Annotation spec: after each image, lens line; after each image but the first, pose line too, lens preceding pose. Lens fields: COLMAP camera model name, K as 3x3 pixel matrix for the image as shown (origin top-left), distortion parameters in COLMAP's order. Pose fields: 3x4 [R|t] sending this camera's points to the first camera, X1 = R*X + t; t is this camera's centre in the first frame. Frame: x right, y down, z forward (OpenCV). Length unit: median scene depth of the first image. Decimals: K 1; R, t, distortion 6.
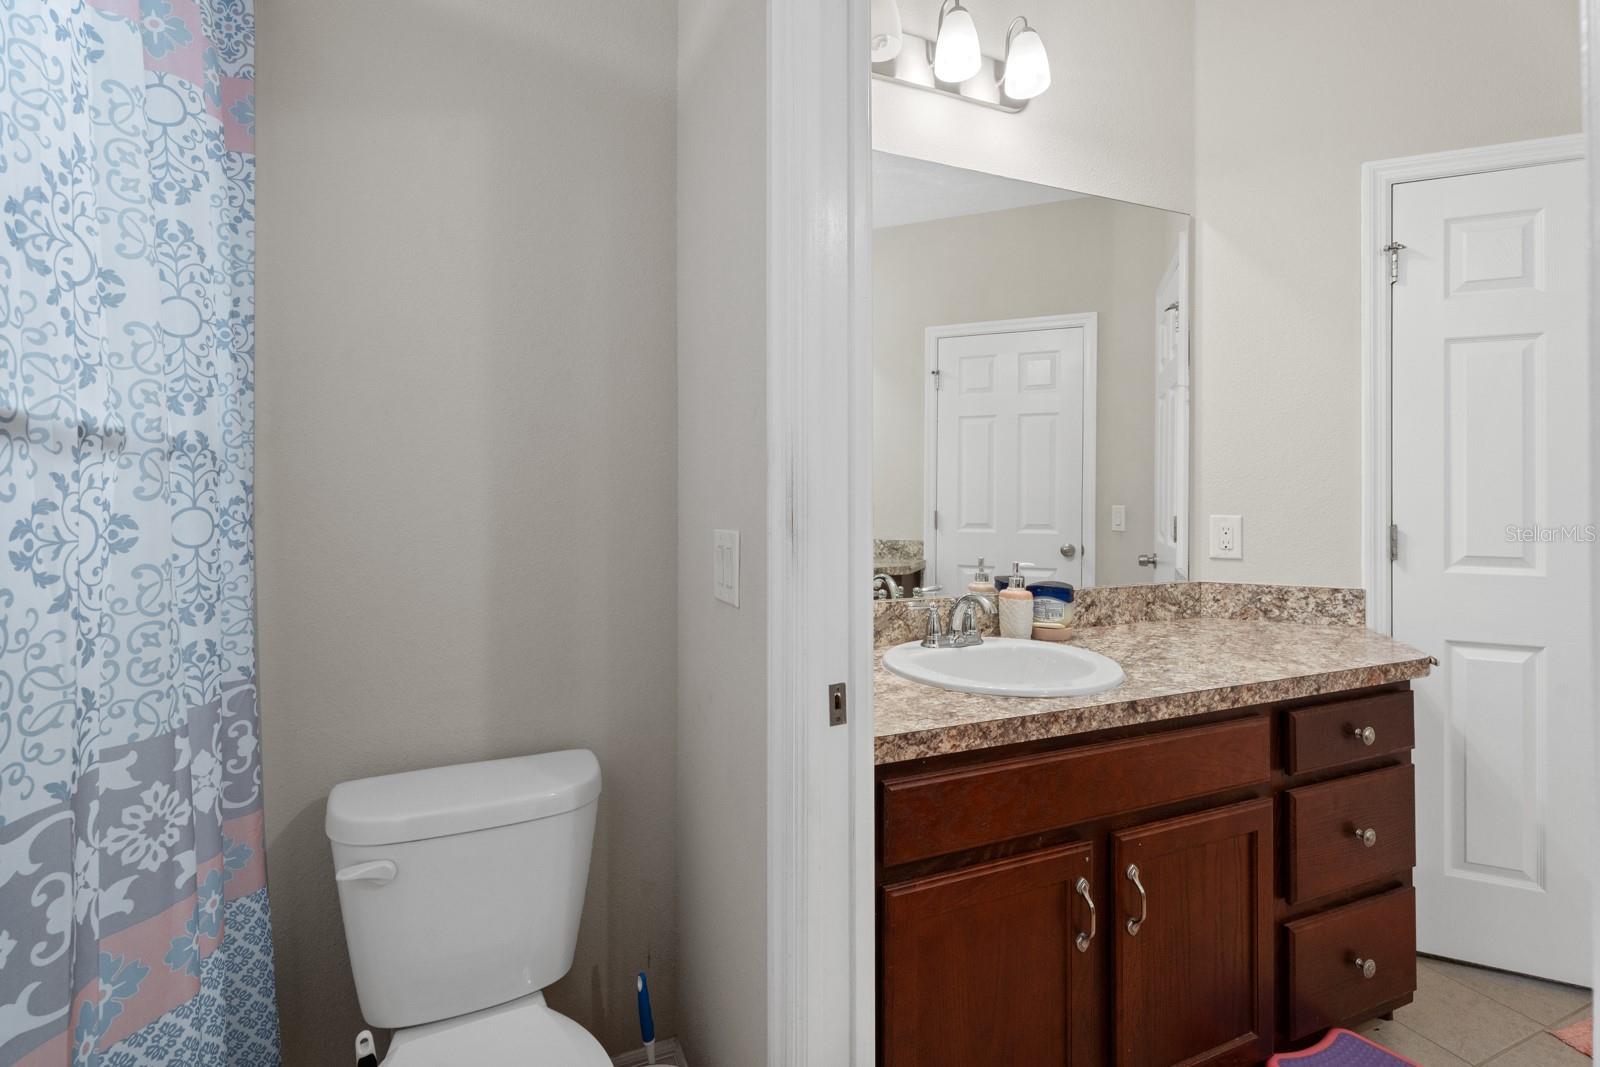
lens RADIAL K [[729.3, 0, 782.2], [0, 729.3, 487.4], [0, 0, 1]] dist [0.001118, 0.000994]
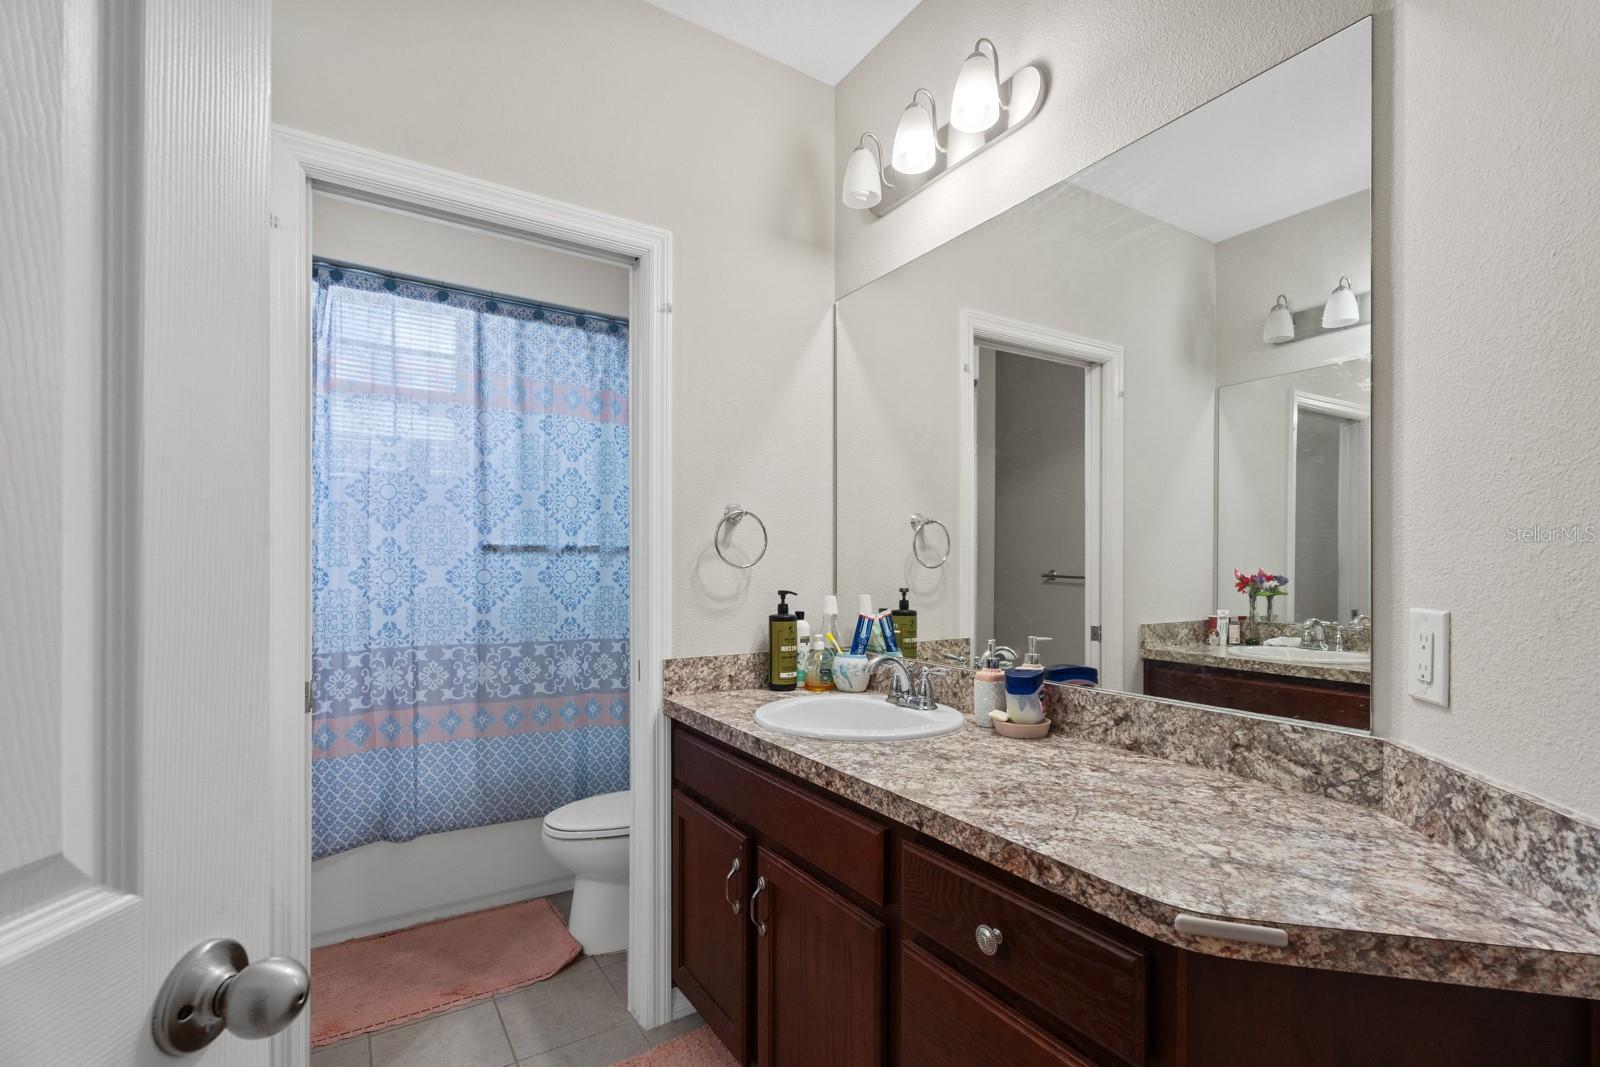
lens RADIAL K [[729.3, 0, 803.4], [0, 729.3, 564.7], [0, 0, 1]] dist [0.001118, 0.000994]
pose [[0.177321, -0.002507, -0.984150, 1.323917], [0.004327, 0.999989, -0.001768, 0.009949], [0.984143, -0.003945, 0.177330, 0.685886]]
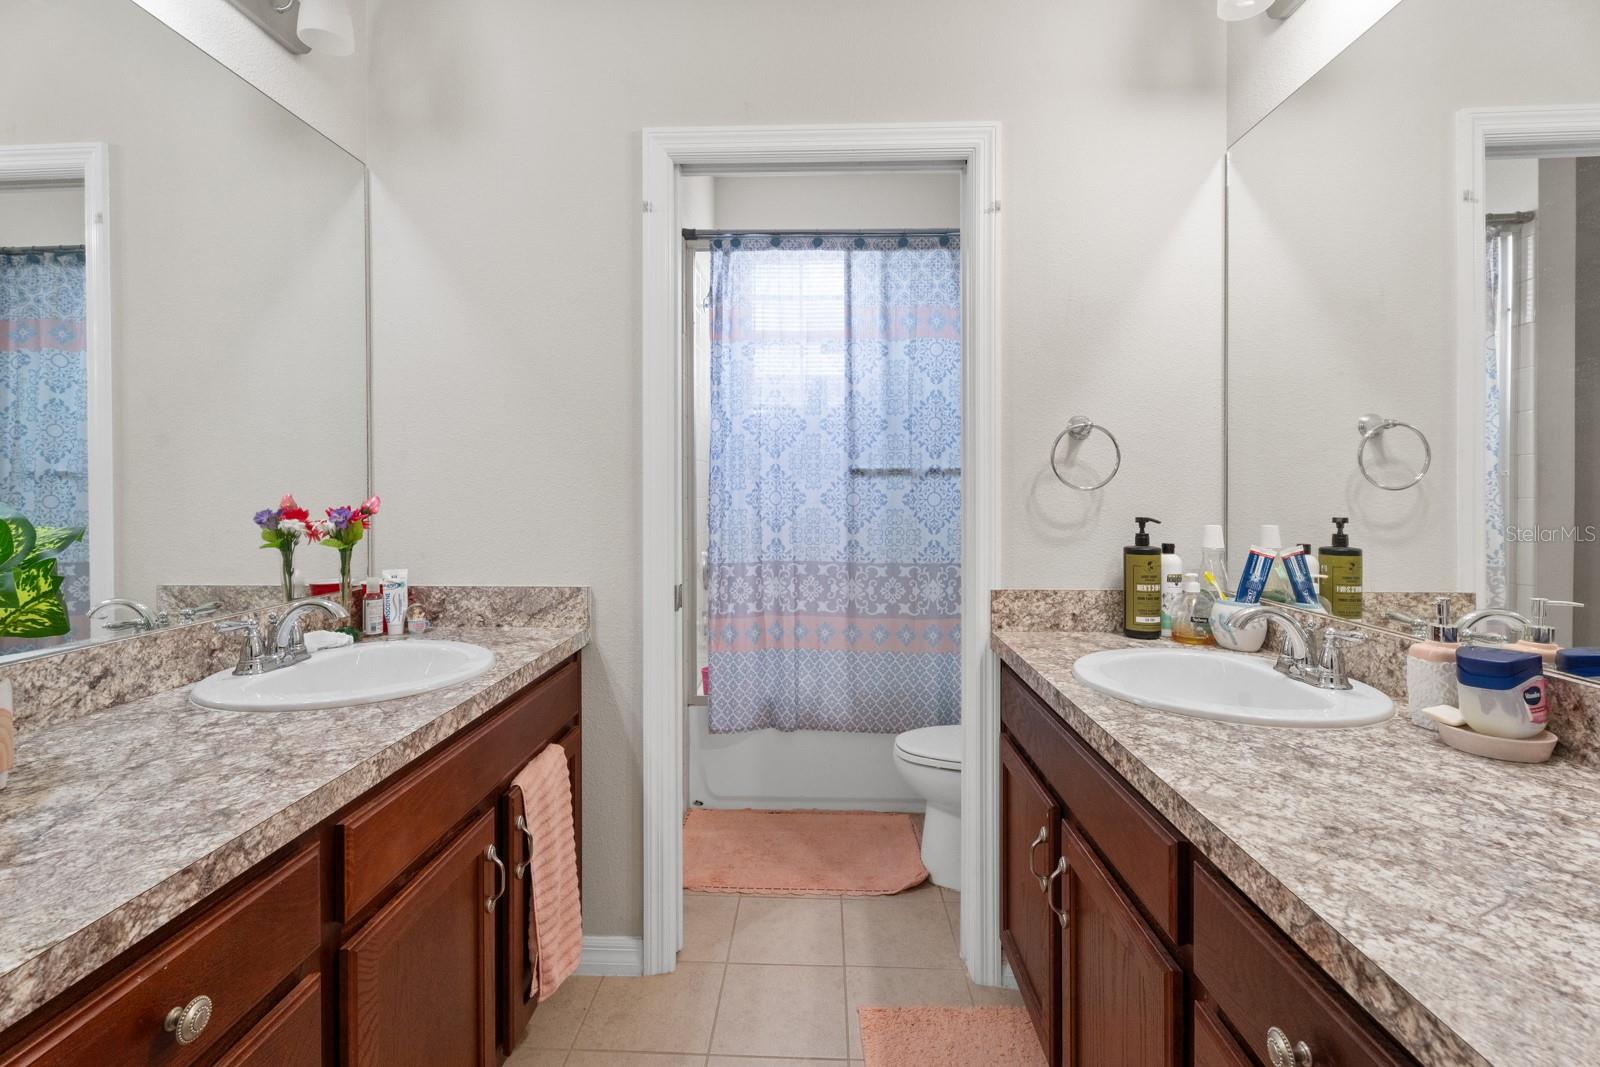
lens RADIAL K [[729.3, 0, 792.1], [0, 729.3, 492.8], [0, 0, 1]] dist [0.001118, 0.000994]
pose [[-0.423189, 0.003113, -0.906036, 1.228059], [0.005724, 0.999983, 0.000762, 0.013548], [0.906024, -0.004864, -0.423199, 0.869716]]
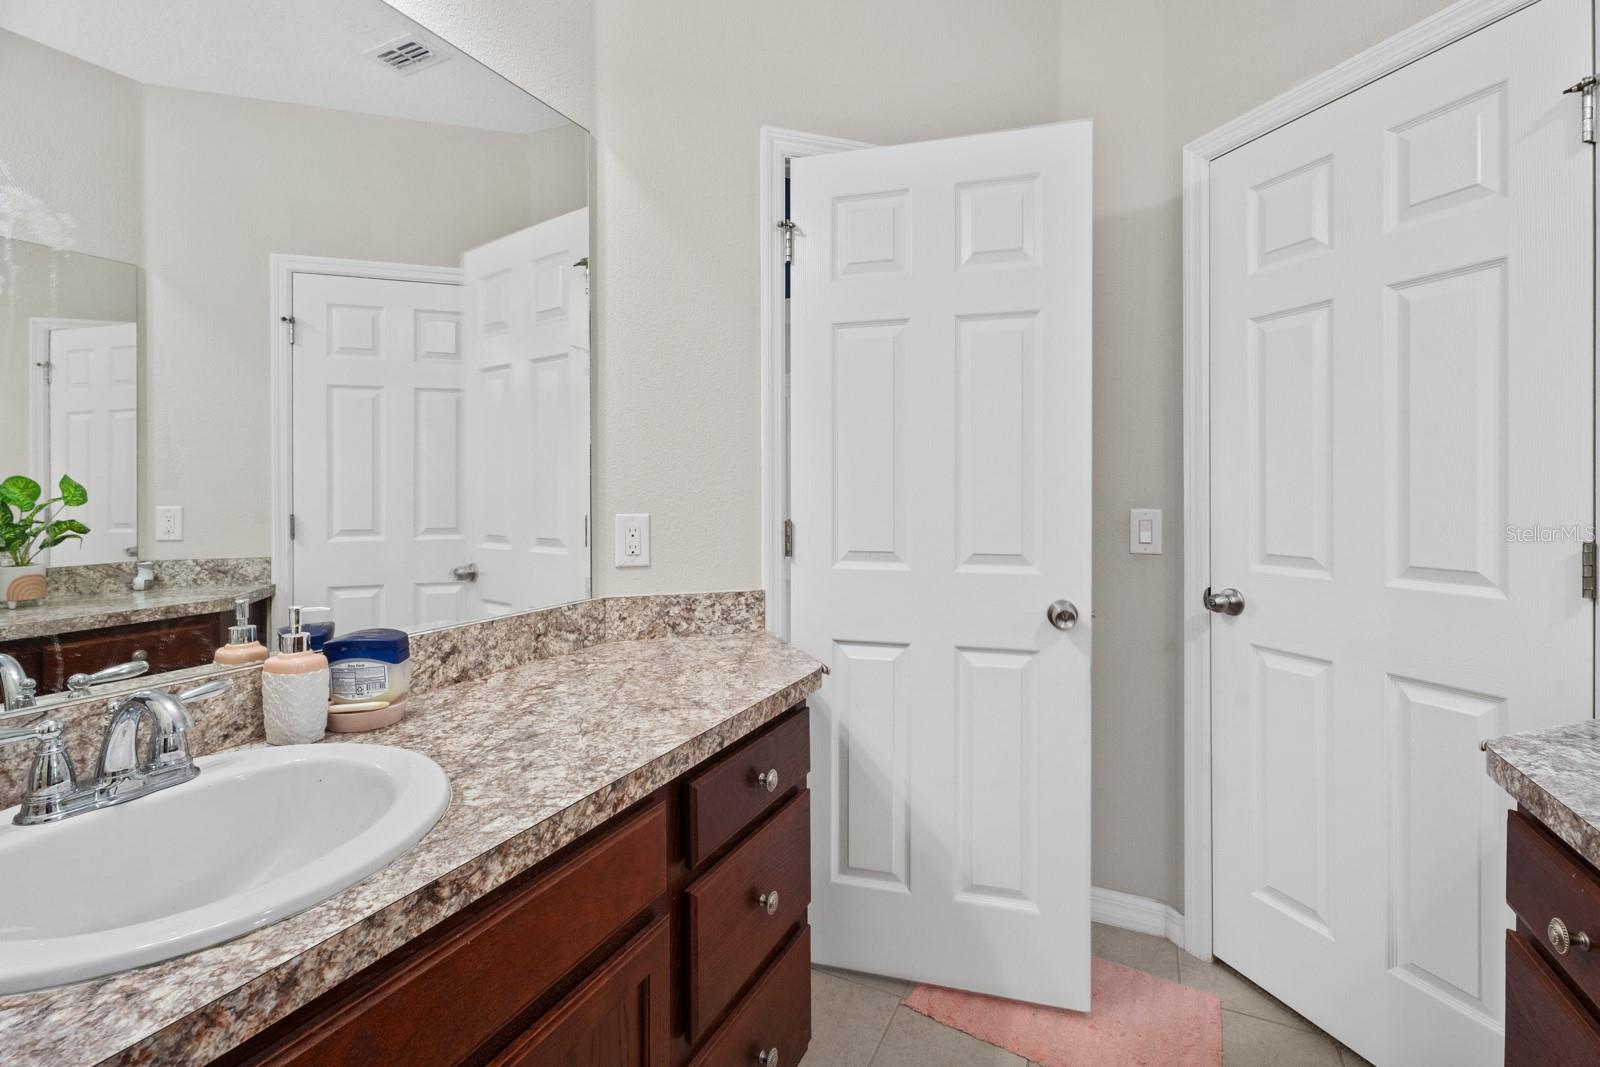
lens RADIAL K [[729.3, 0, 793.3], [0, 729.3, 492.4], [0, 0, 1]] dist [0.001118, 0.000994]
pose [[0.749268, -0.007115, 0.662229, 0.263165], [-0.000137, 0.999941, 0.010898, 0.006552], [-0.662267, -0.008256, 0.749222, 0.349885]]
